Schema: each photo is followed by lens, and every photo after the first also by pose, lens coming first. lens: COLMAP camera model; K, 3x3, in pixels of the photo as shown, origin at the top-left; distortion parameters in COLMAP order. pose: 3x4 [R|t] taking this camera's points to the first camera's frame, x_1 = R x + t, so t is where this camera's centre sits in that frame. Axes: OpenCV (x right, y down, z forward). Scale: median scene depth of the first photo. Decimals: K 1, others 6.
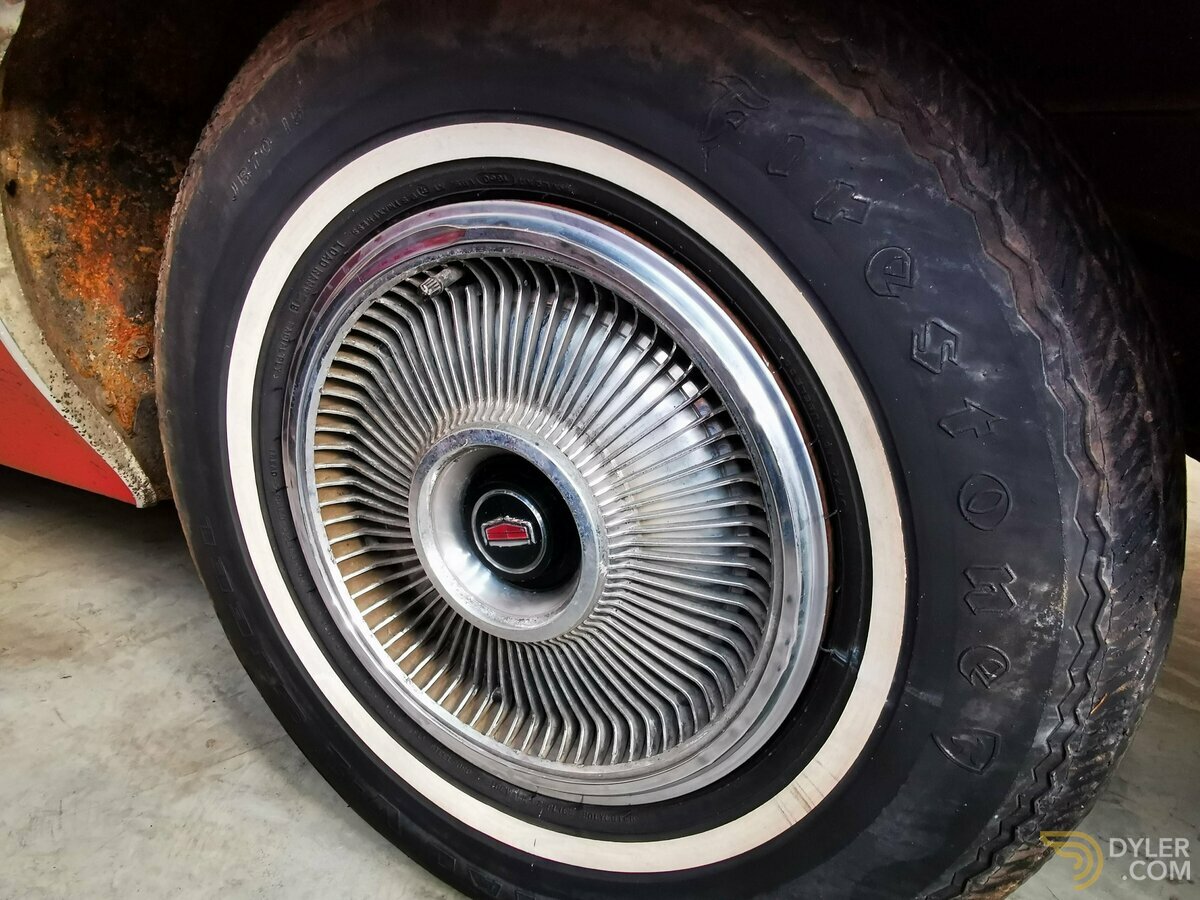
lens RADIAL K [[896.0, 0, 600.0], [0, 896.0, 450.0], [0, 0, 1]] dist [0.049925, 0.000537]
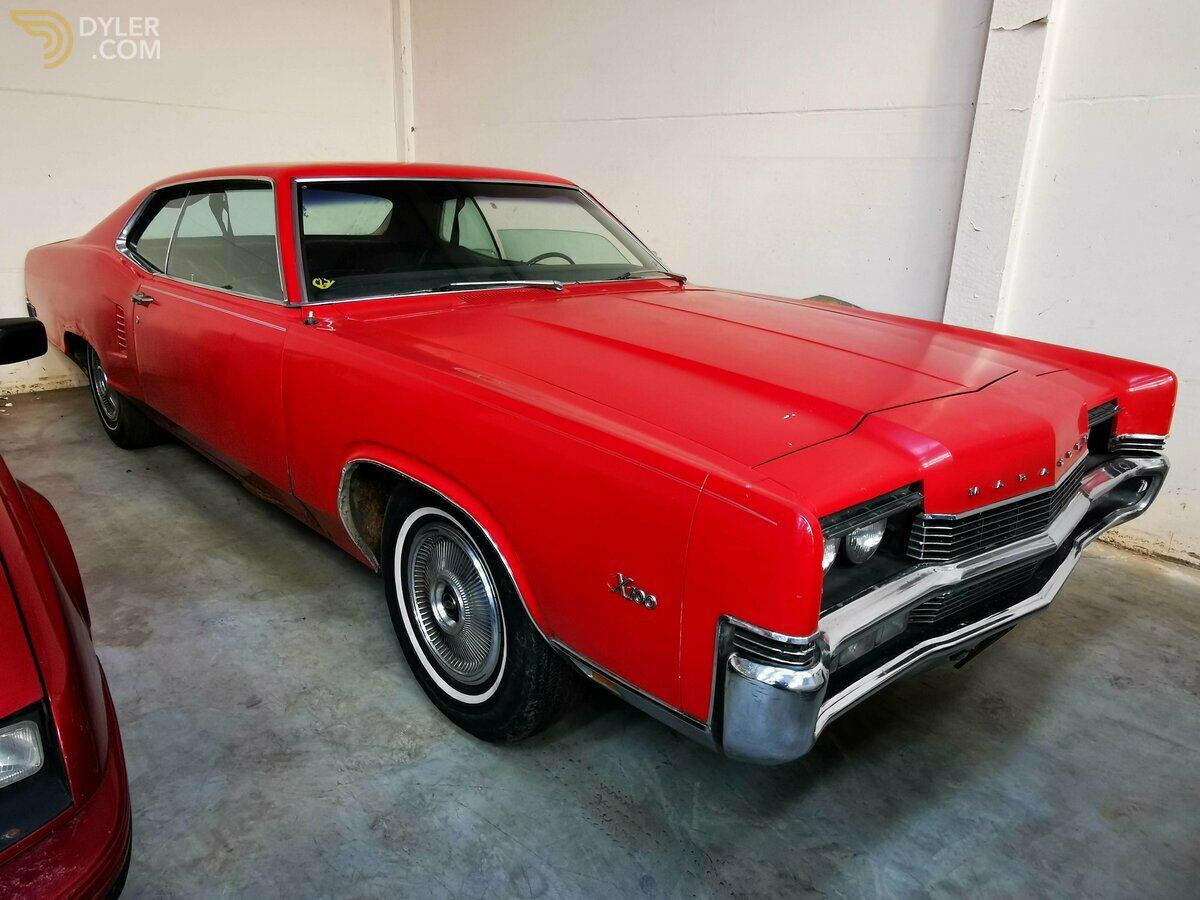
lens RADIAL K [[896.0, 0, 600.0], [0, 896.0, 450.0], [0, 0, 1]] dist [0.049925, 0.000537]
pose [[0.945695, 0.117767, -0.302972, 1.107372], [-0.129237, 0.991450, -0.018016, -0.404745], [0.298260, 0.056192, 0.952829, -1.735260]]
